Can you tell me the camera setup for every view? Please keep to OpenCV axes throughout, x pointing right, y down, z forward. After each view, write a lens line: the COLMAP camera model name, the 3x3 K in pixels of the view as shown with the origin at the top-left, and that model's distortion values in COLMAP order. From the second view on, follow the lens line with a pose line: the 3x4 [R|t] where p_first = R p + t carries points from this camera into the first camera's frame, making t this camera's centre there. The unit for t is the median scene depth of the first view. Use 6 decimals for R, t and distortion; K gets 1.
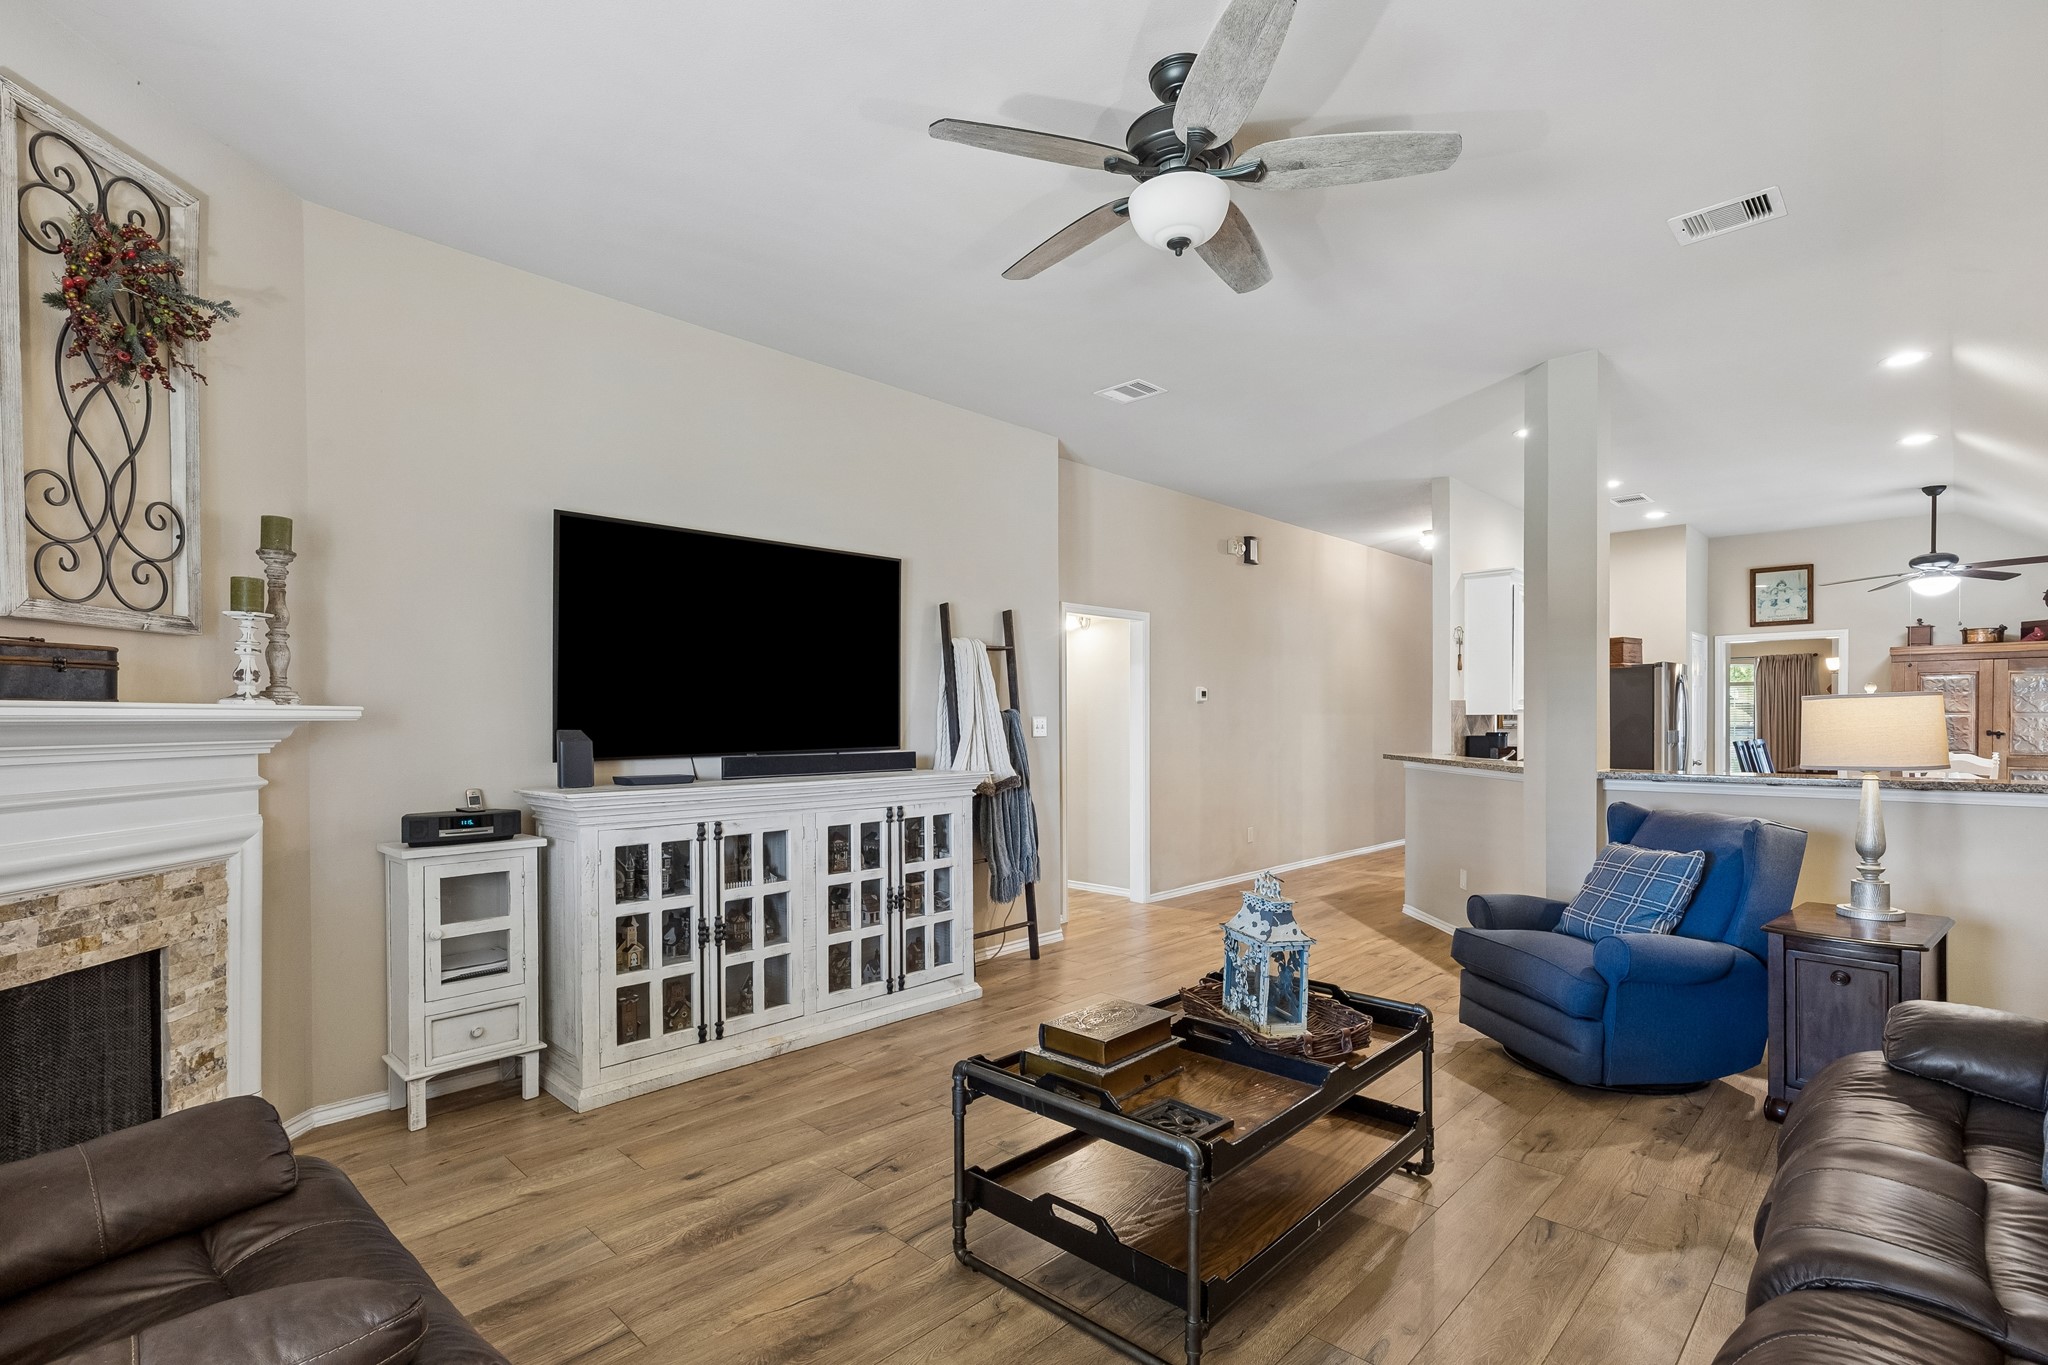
lens RADIAL K [[990.7, 0, 995.8], [0, 990.7, 730.2], [0, 0, 1]] dist [0.018148, 0.000027]
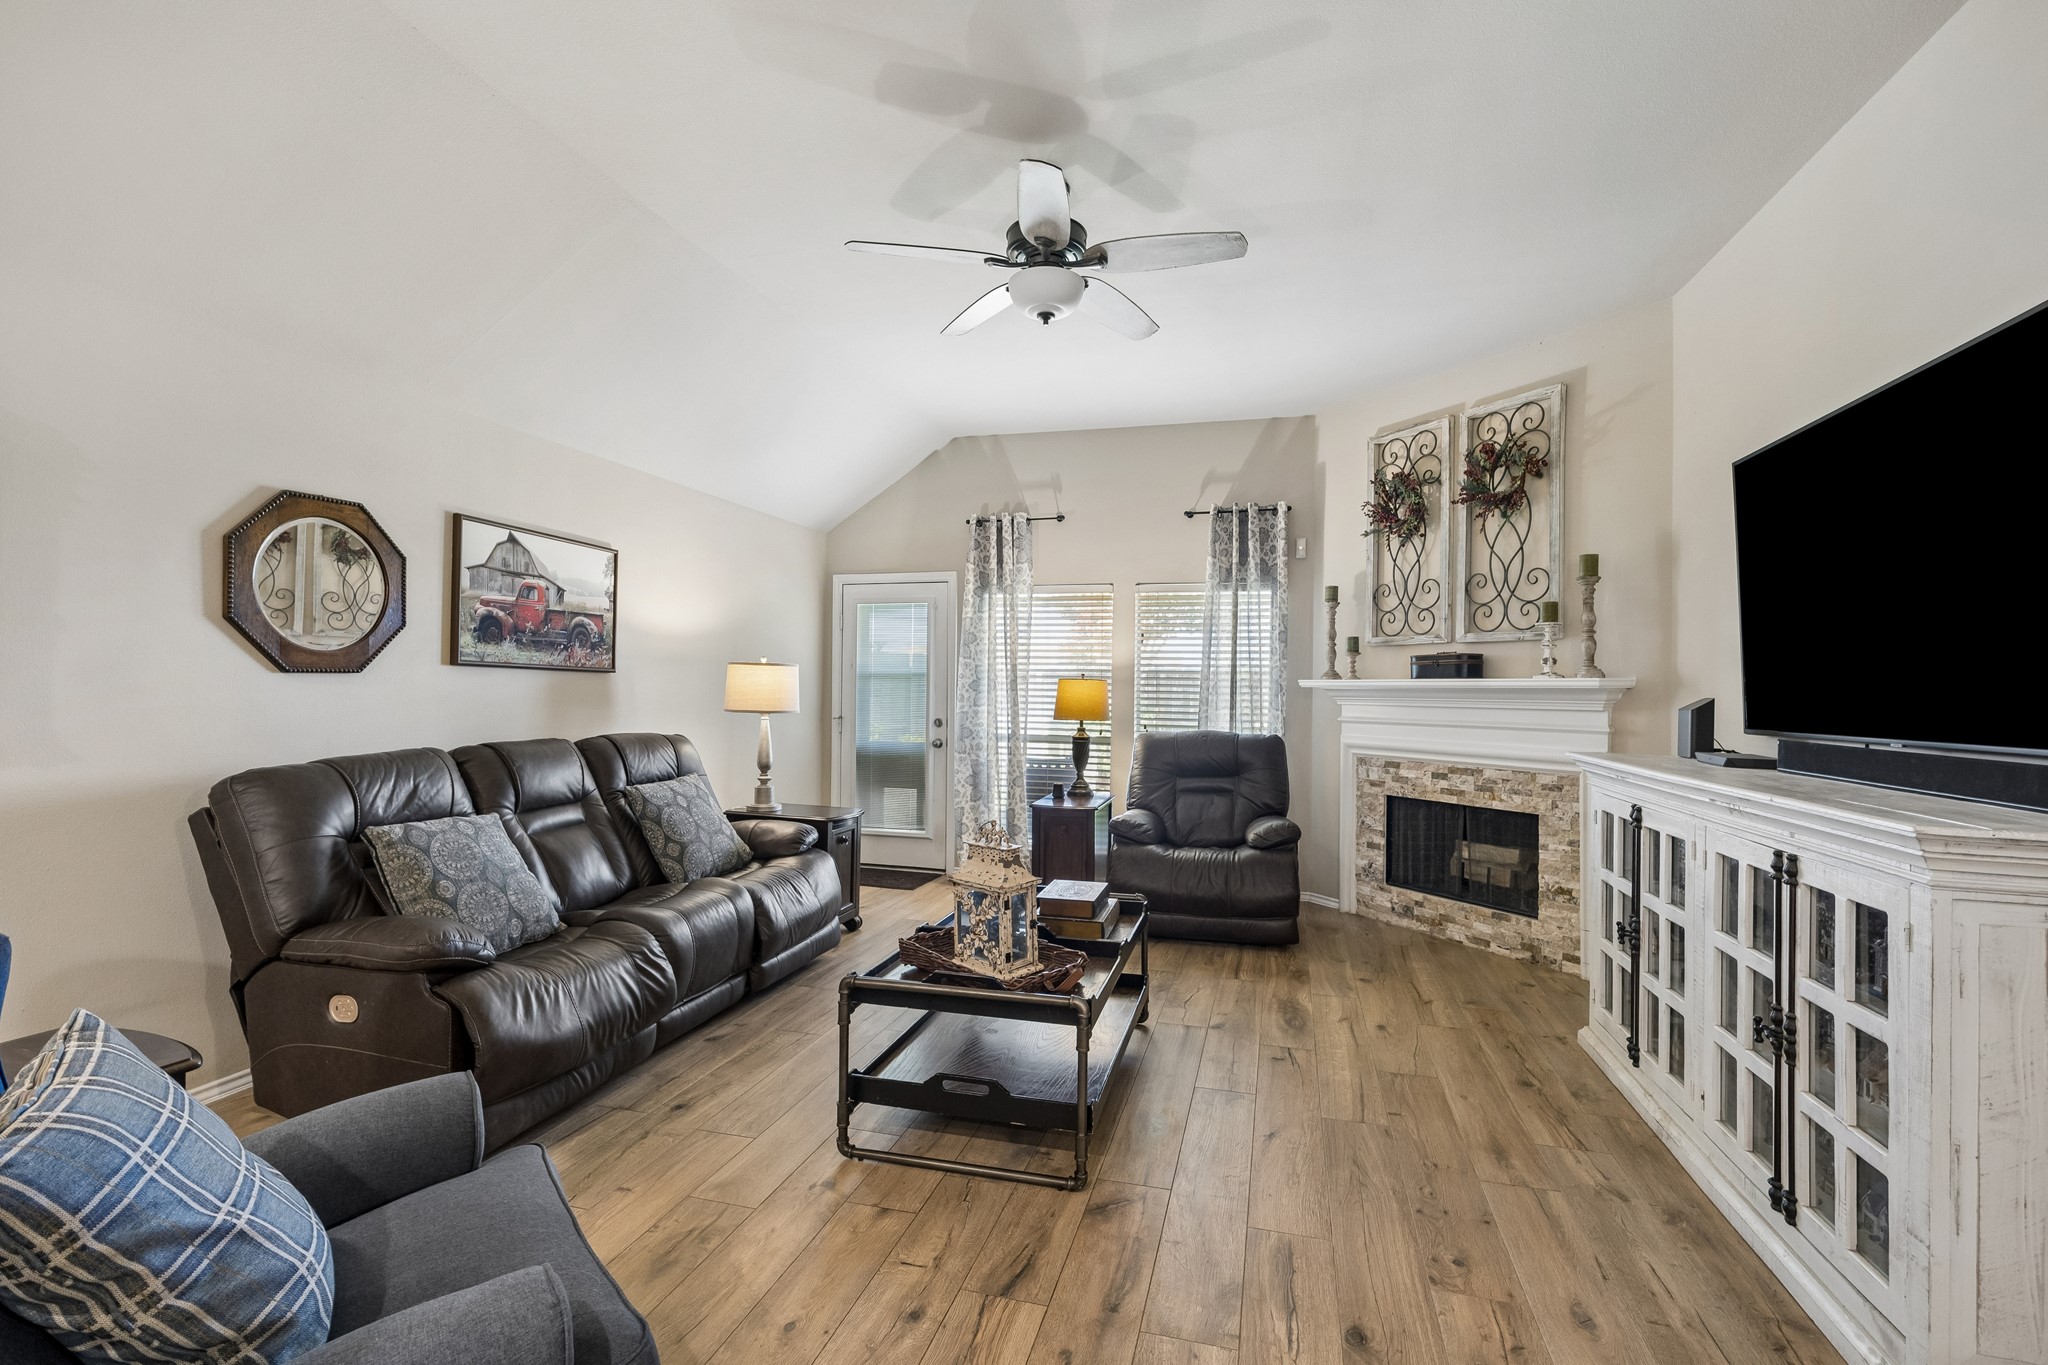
lens RADIAL K [[927.3, 0, 1032.8], [0, 927.3, 692.5], [0, 0, 1]] dist [0.002326, -0.000004]
pose [[-0.875368, -0.008658, -0.483379, 0.675454], [-0.015562, 0.999826, 0.010273, -0.004652], [0.483206, 0.016515, -0.875351, 1.772876]]
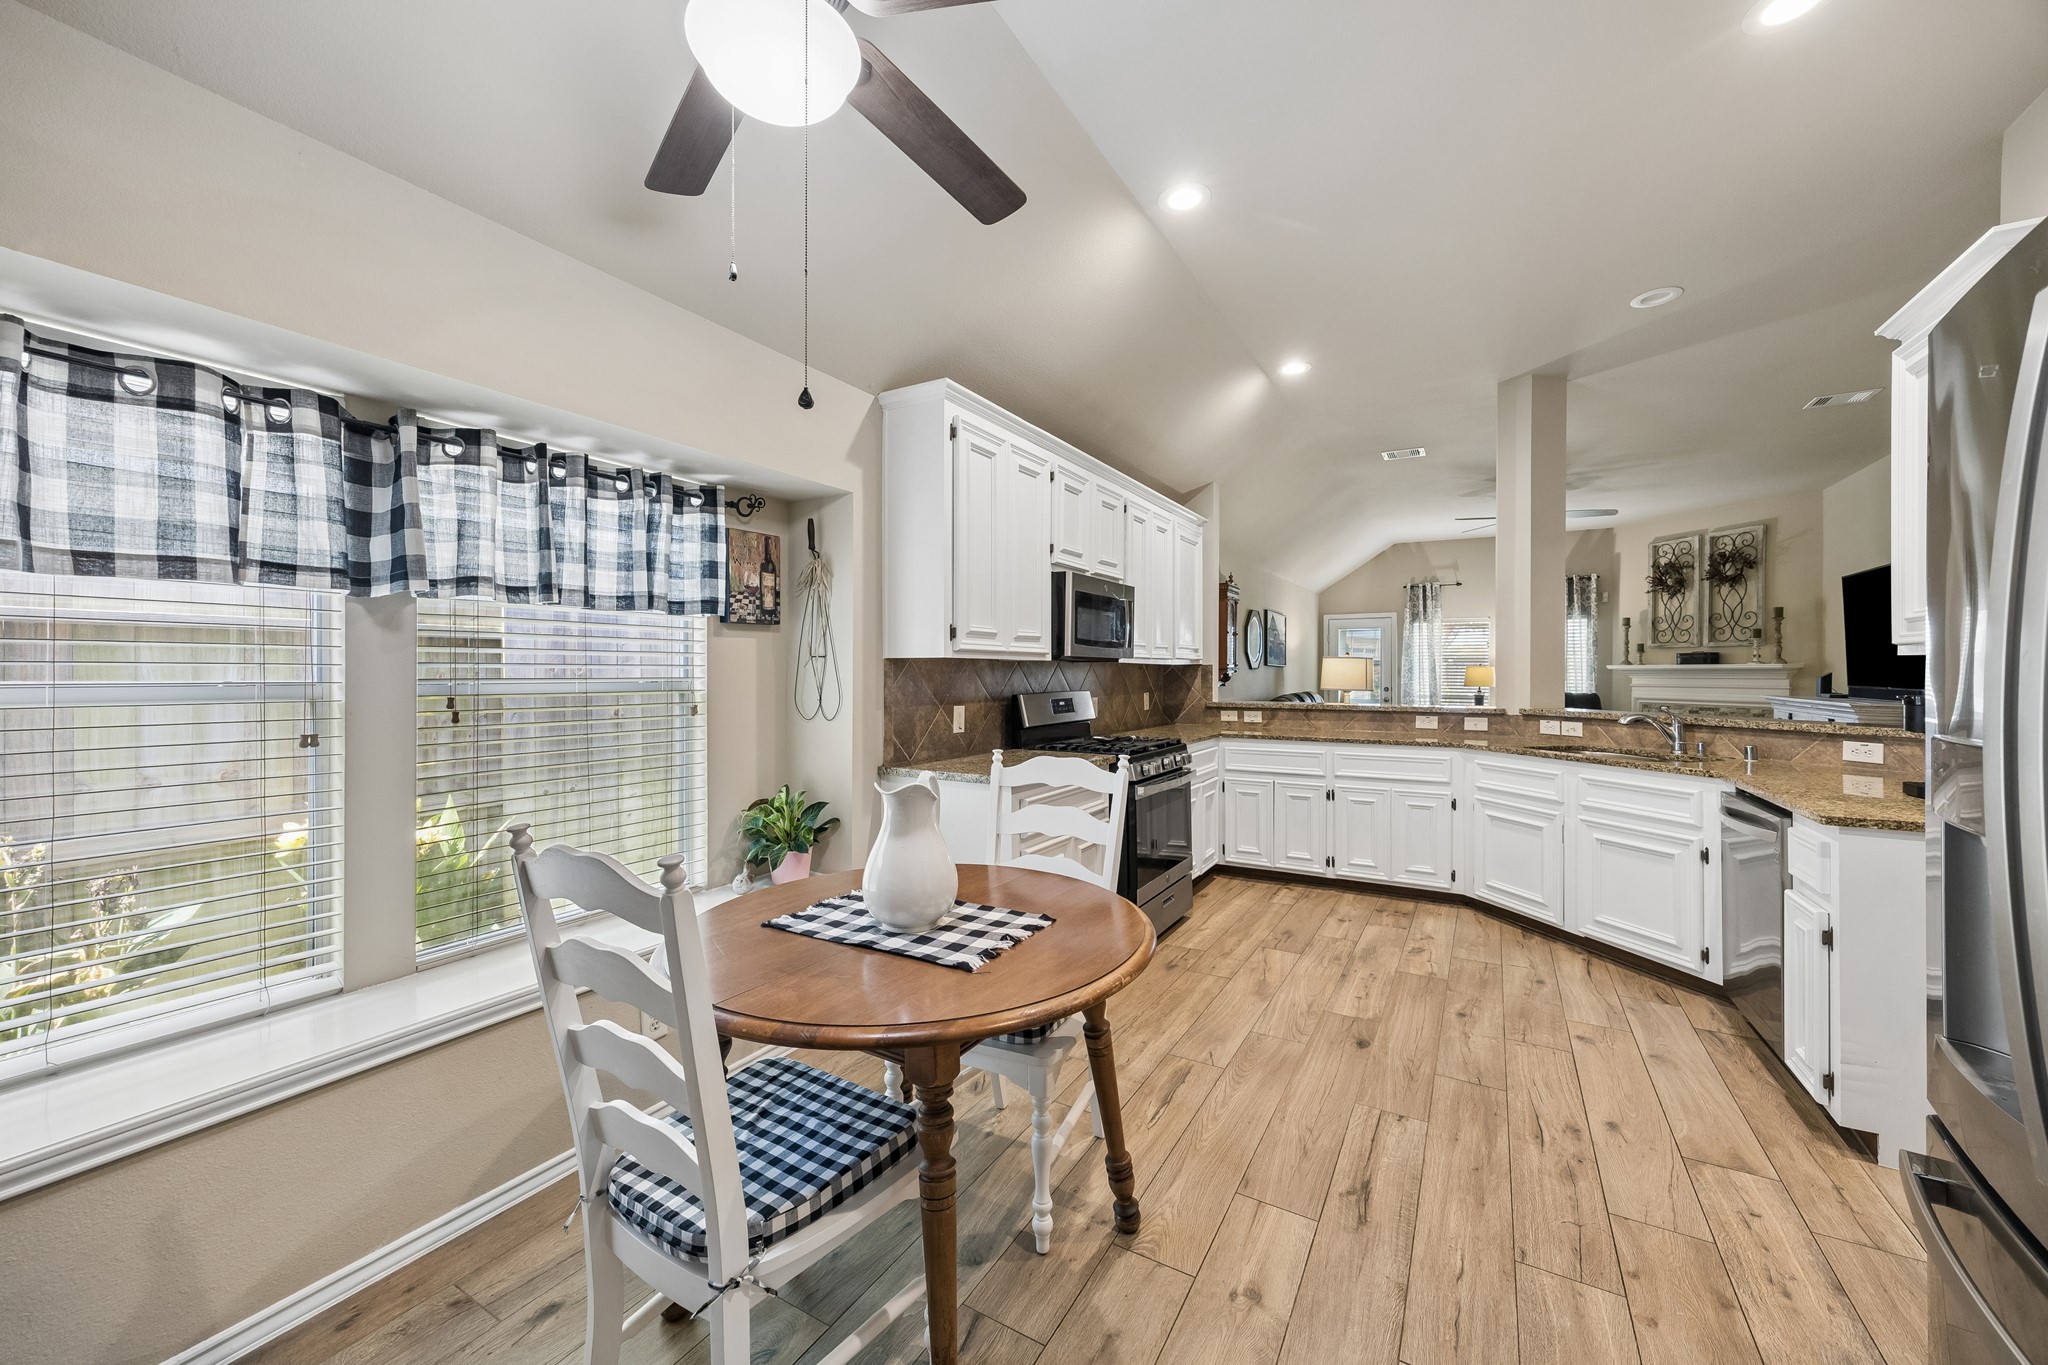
lens RADIAL K [[785.8, 0, 1030.0], [0, 785.8, 691.8], [0, 0, 1]] dist [0.009793, 0.000301]
pose [[-0.969701, 0.007587, -0.244177, 2.270229], [-0.001032, 0.999381, 0.035151, -0.021925], [0.244292, 0.034338, -0.969094, 2.870791]]
